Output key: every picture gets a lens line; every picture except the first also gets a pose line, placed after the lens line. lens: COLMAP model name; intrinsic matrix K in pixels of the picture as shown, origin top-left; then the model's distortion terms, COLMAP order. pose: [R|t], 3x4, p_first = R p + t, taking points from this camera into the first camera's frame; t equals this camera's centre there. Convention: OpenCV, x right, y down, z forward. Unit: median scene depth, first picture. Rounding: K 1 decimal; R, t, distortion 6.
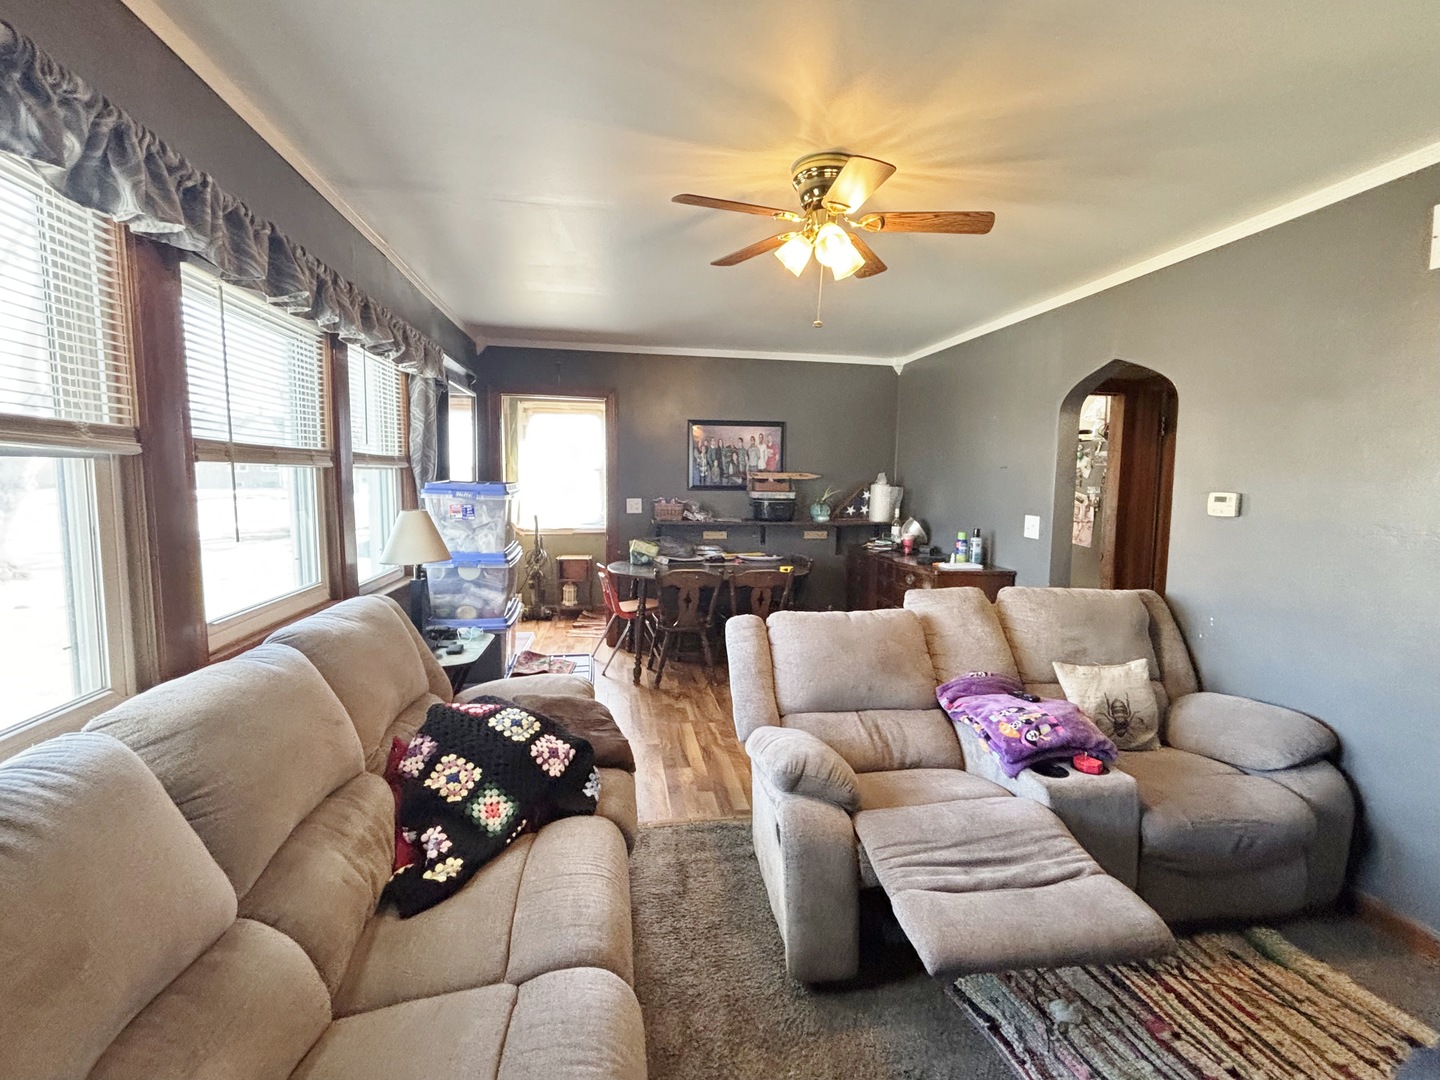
lens RADIAL K [[577.9, 0, 742.3], [0, 577.9, 534.1], [0, 0, 1]] dist [0.003234, 0.000013]
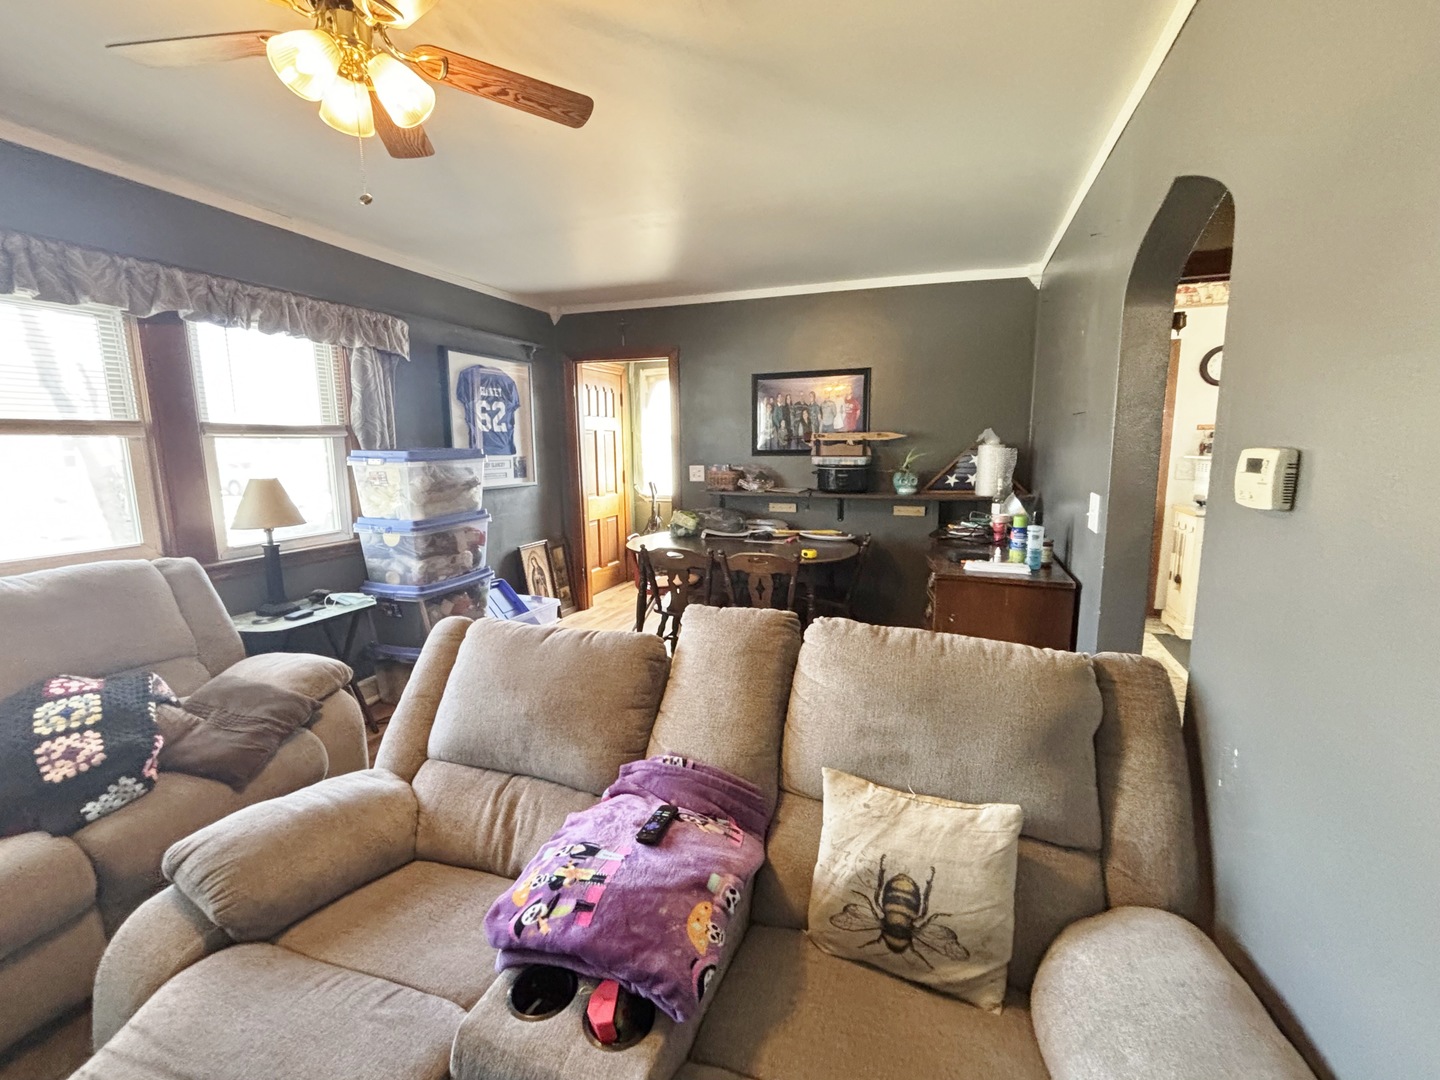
lens RADIAL K [[577.9, 0, 720.0], [0, 577.9, 532.5], [0, 0, 1]] dist [0.003234, 0.000013]
pose [[0.891811, 0.049702, -0.449670, 0.277336], [-0.024934, 0.997836, 0.060840, -0.011834], [0.451721, -0.043046, 0.891120, 0.195863]]
